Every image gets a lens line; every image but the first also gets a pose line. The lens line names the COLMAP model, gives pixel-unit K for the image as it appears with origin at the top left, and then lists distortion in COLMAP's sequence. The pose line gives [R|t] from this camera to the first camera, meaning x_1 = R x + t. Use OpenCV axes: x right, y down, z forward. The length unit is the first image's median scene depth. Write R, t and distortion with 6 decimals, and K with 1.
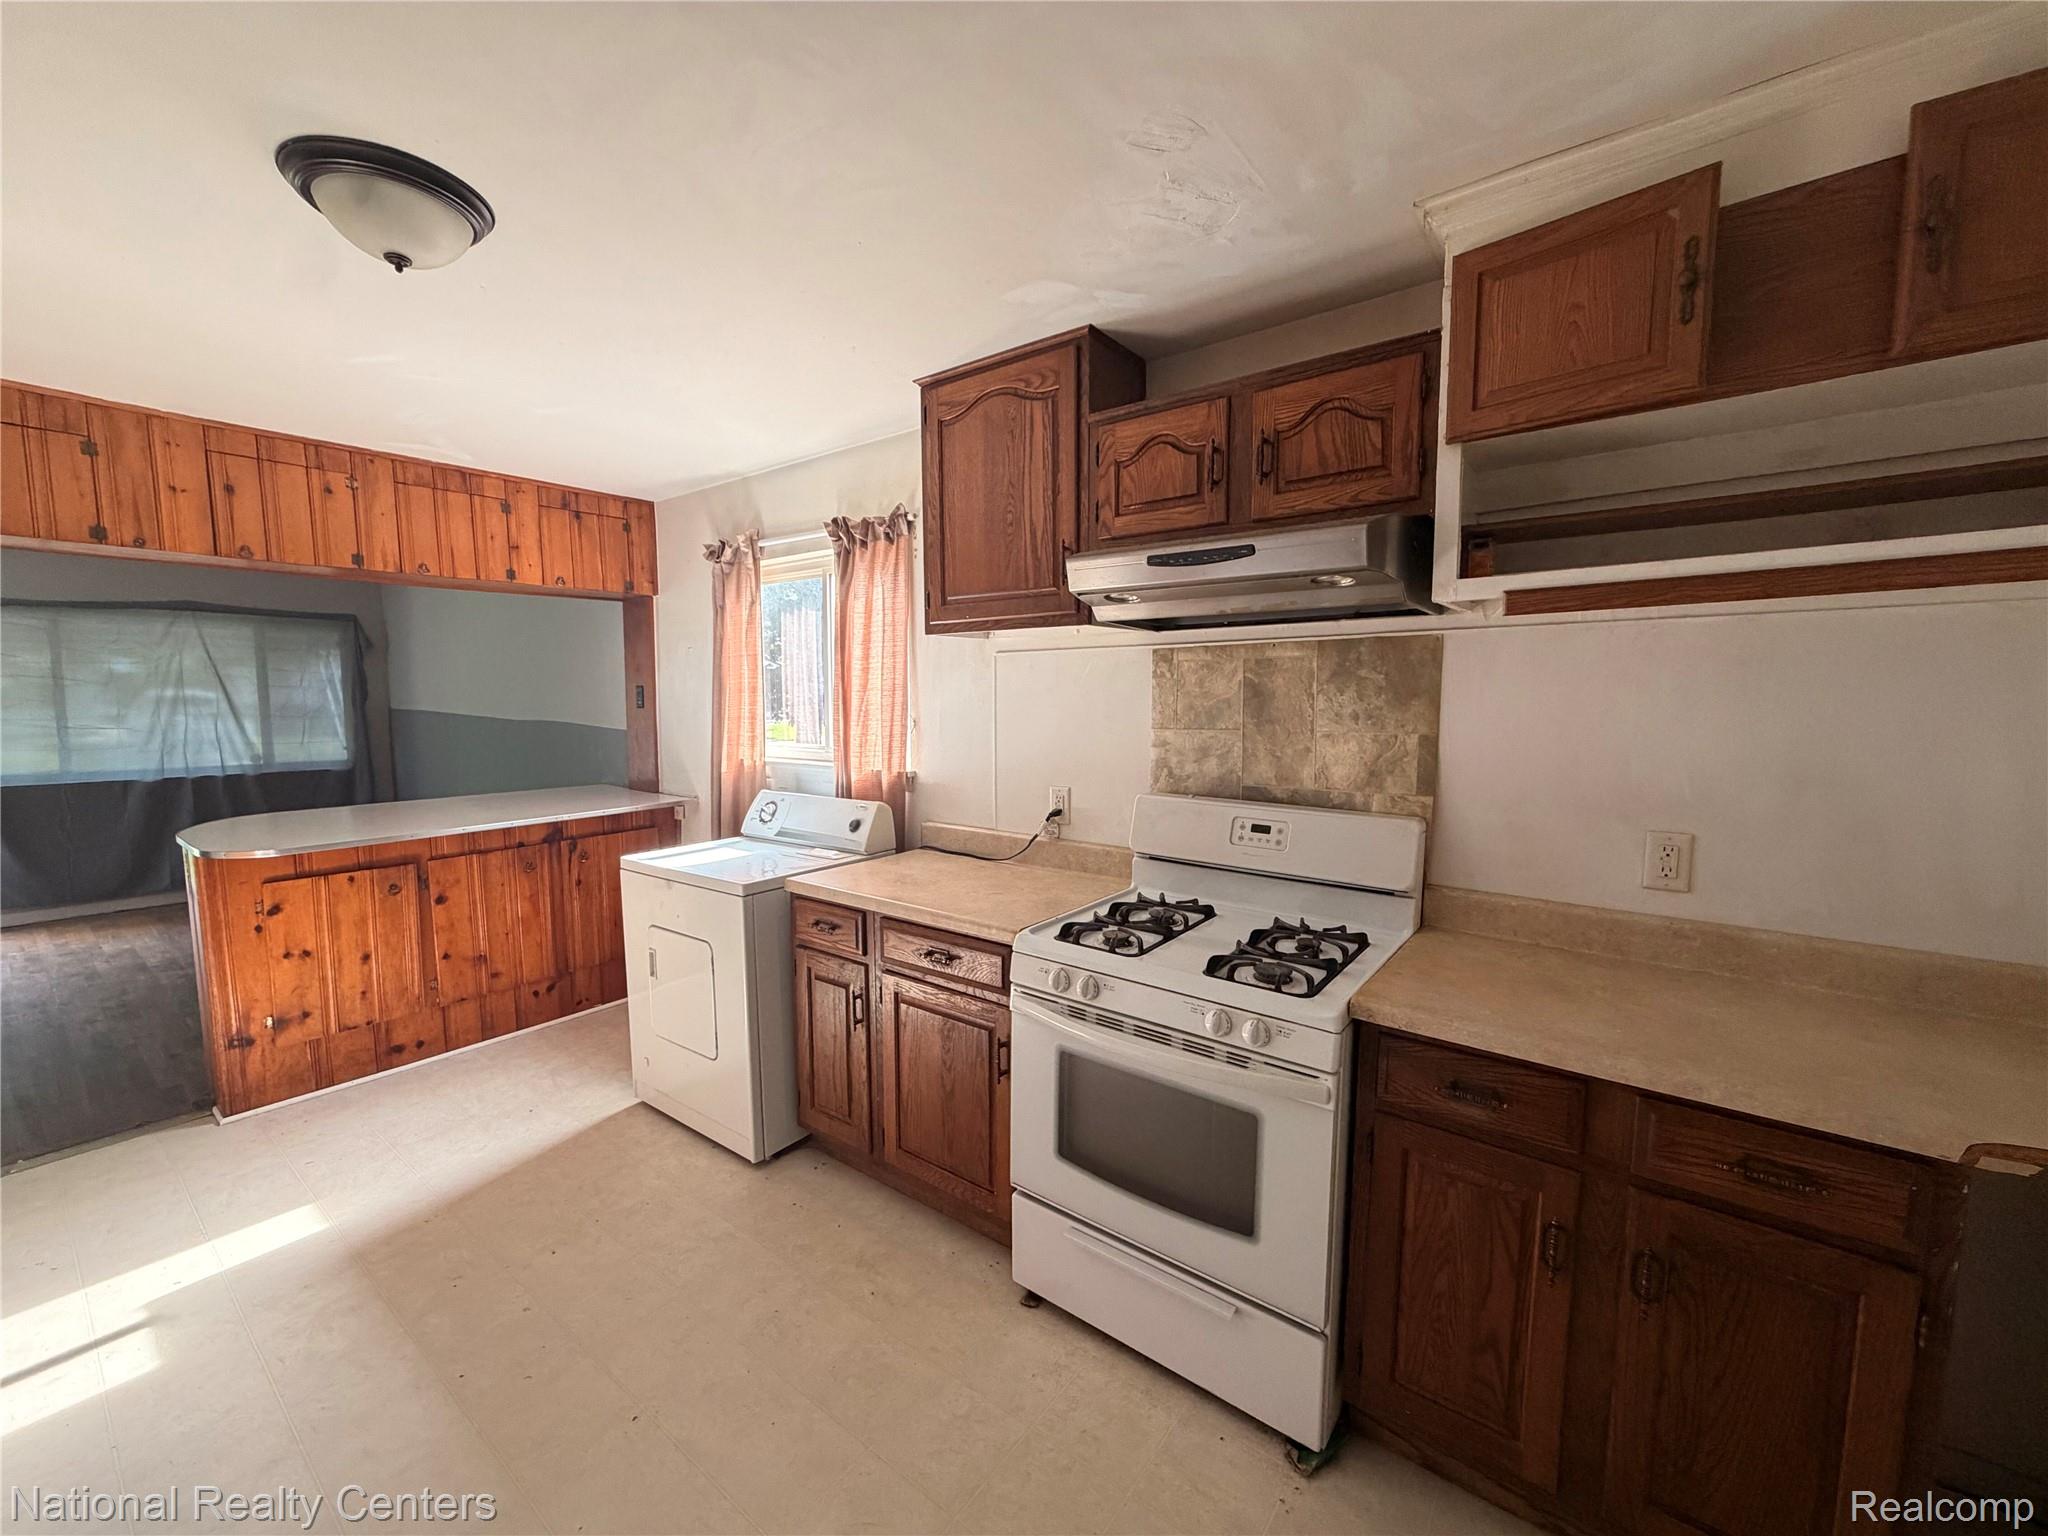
lens RADIAL K [[817.0, 0, 1024.0], [0, 817.0, 768.0], [0, 0, 1]] dist [0.001736, 0.000353]
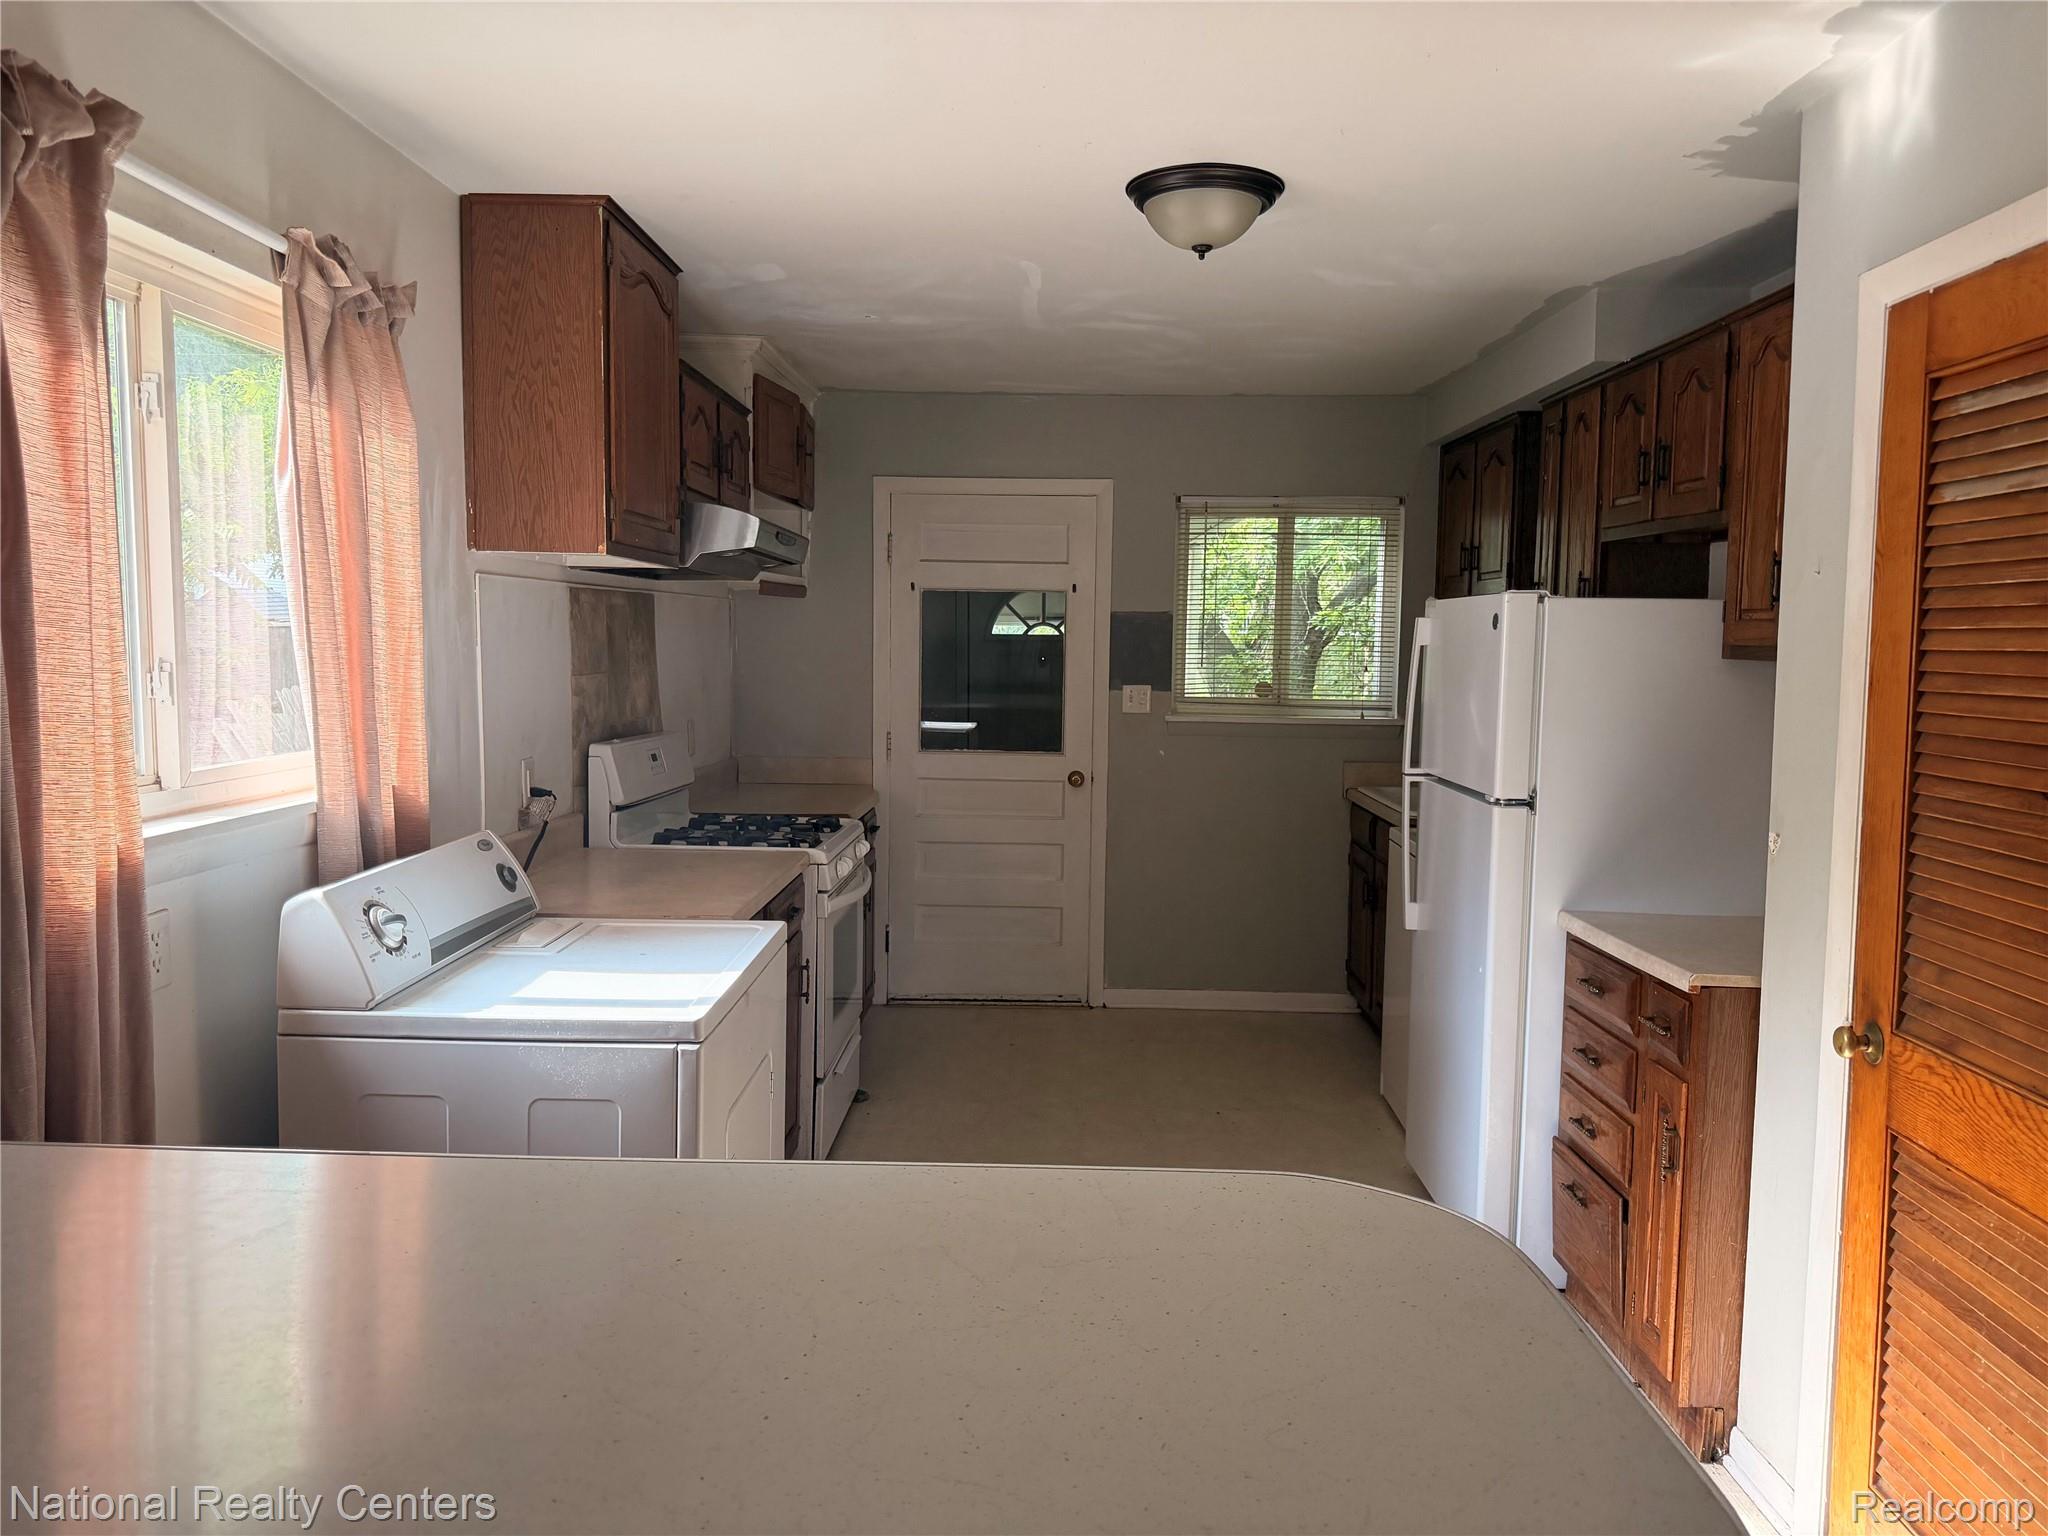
lens RADIAL K [[1434.8, 0, 1032.0], [0, 1434.8, 761.1], [0, 0, 1]] dist [0.110131, -0.173601]
pose [[-0.607495, -0.071104, 0.791135, -1.483098], [0.060417, 0.988964, 0.135278, -0.146724], [-0.792023, 0.129979, -0.596494, 1.639979]]
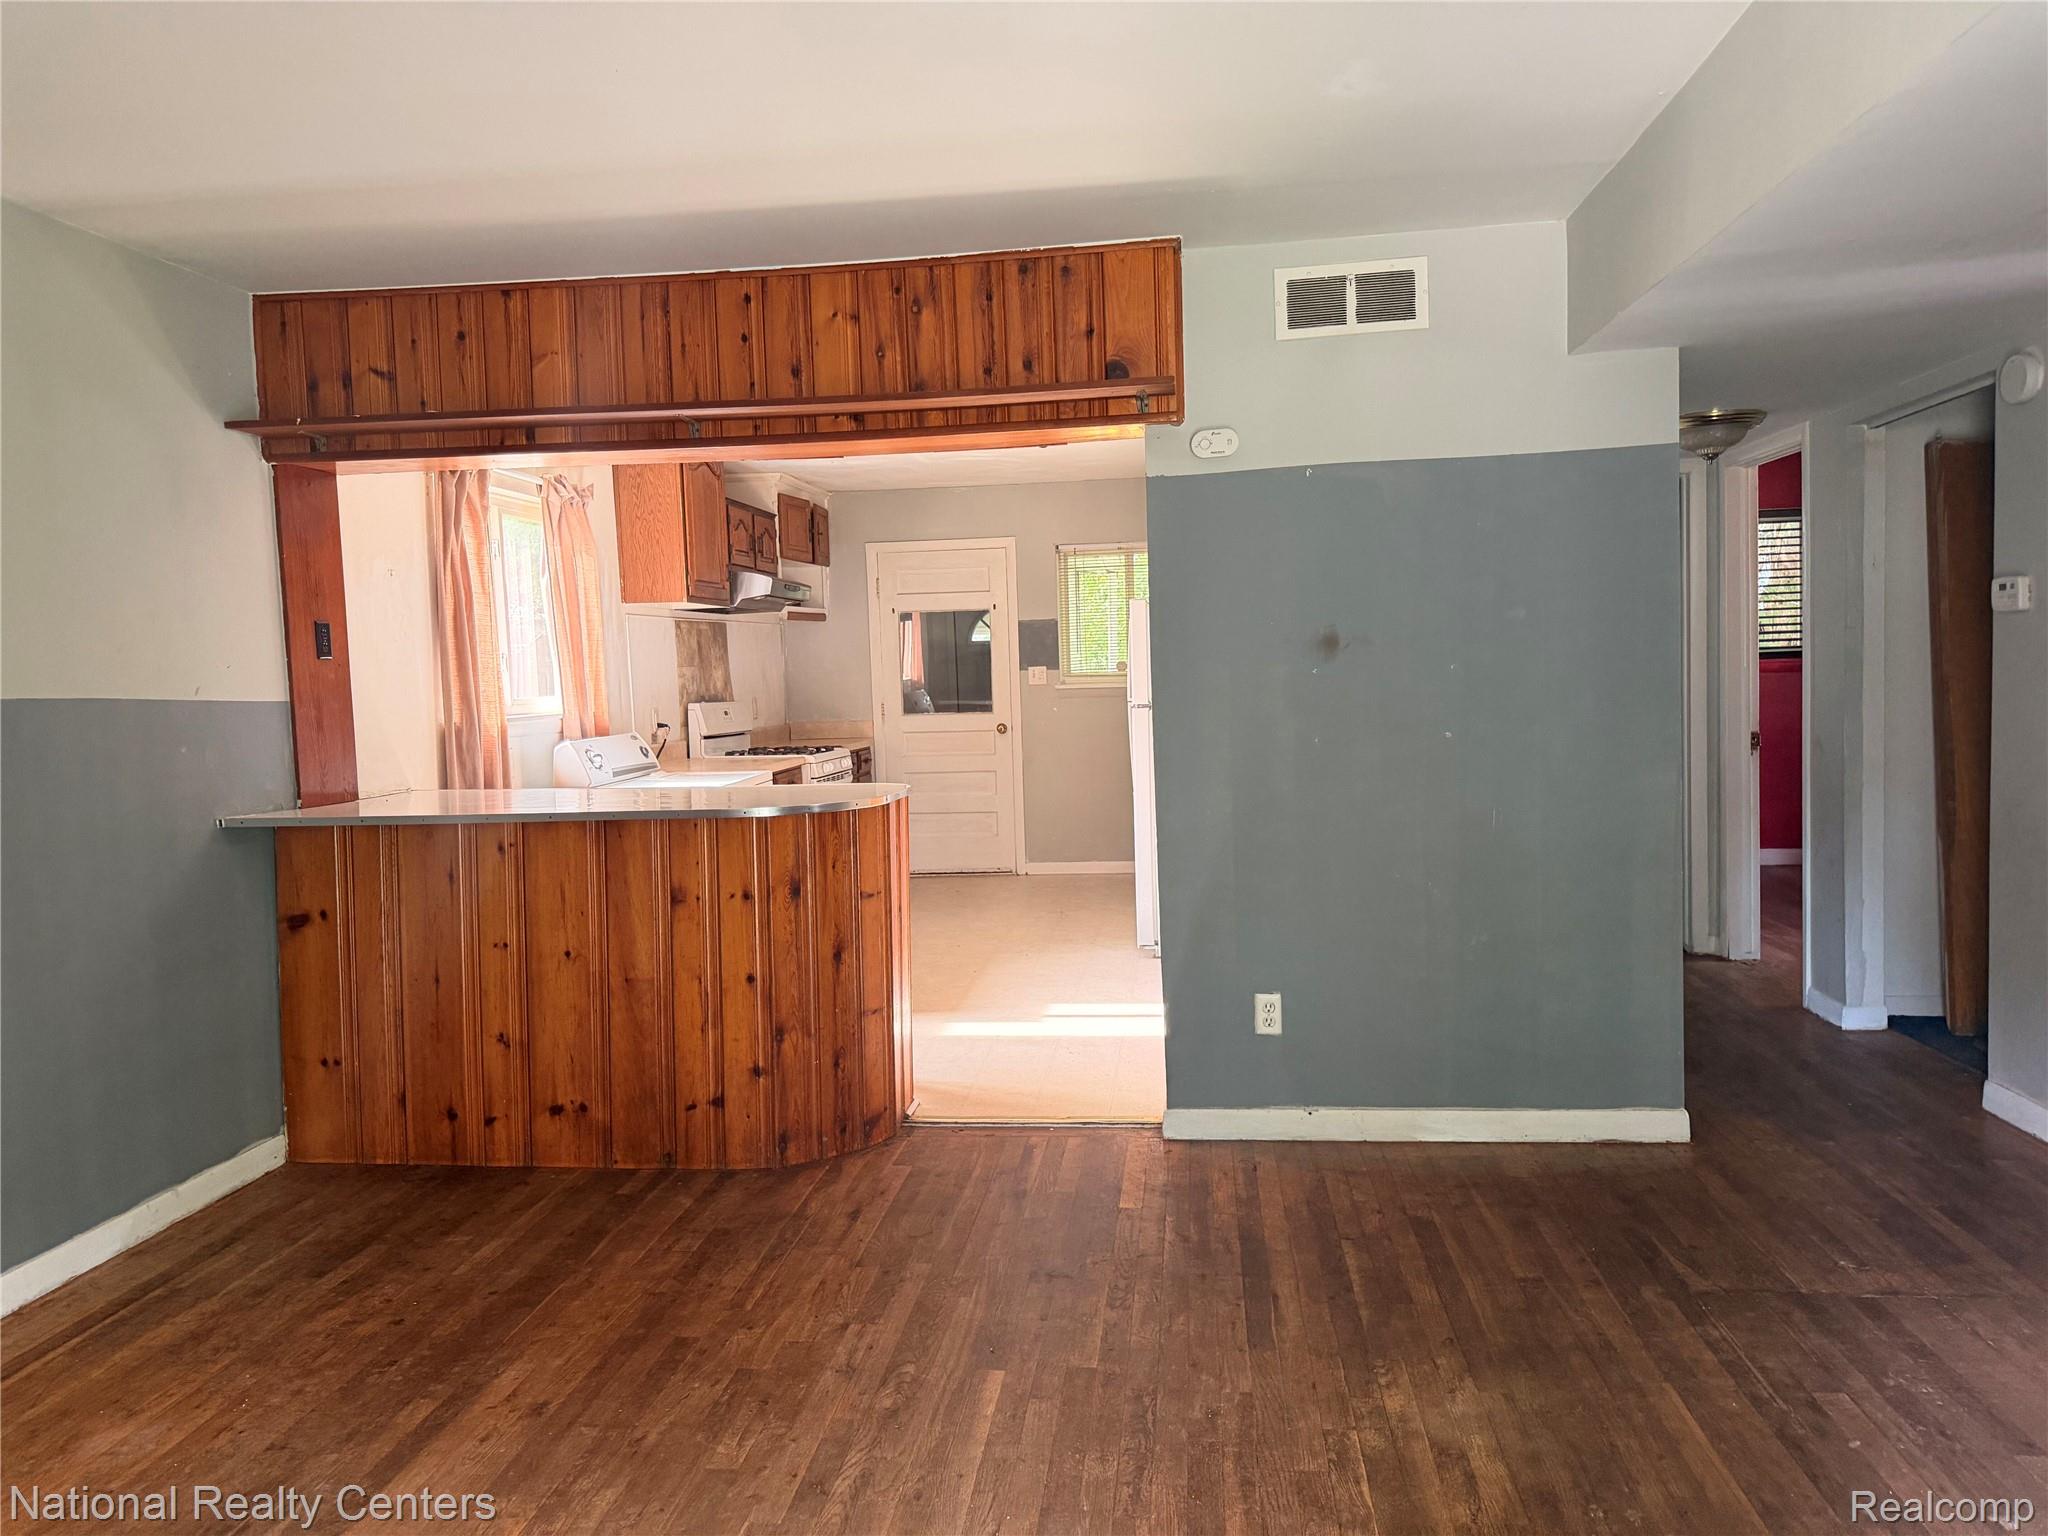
lens RADIAL K [[1434.8, 0, 1032.0], [0, 1434.8, 761.1], [0, 0, 1]] dist [0.110131, -0.173601]
pose [[-0.528112, -0.036101, 0.848407, -2.892171], [0.111457, 0.987506, 0.111399, -0.112231], [-0.841829, 0.153392, -0.517490, 2.052462]]
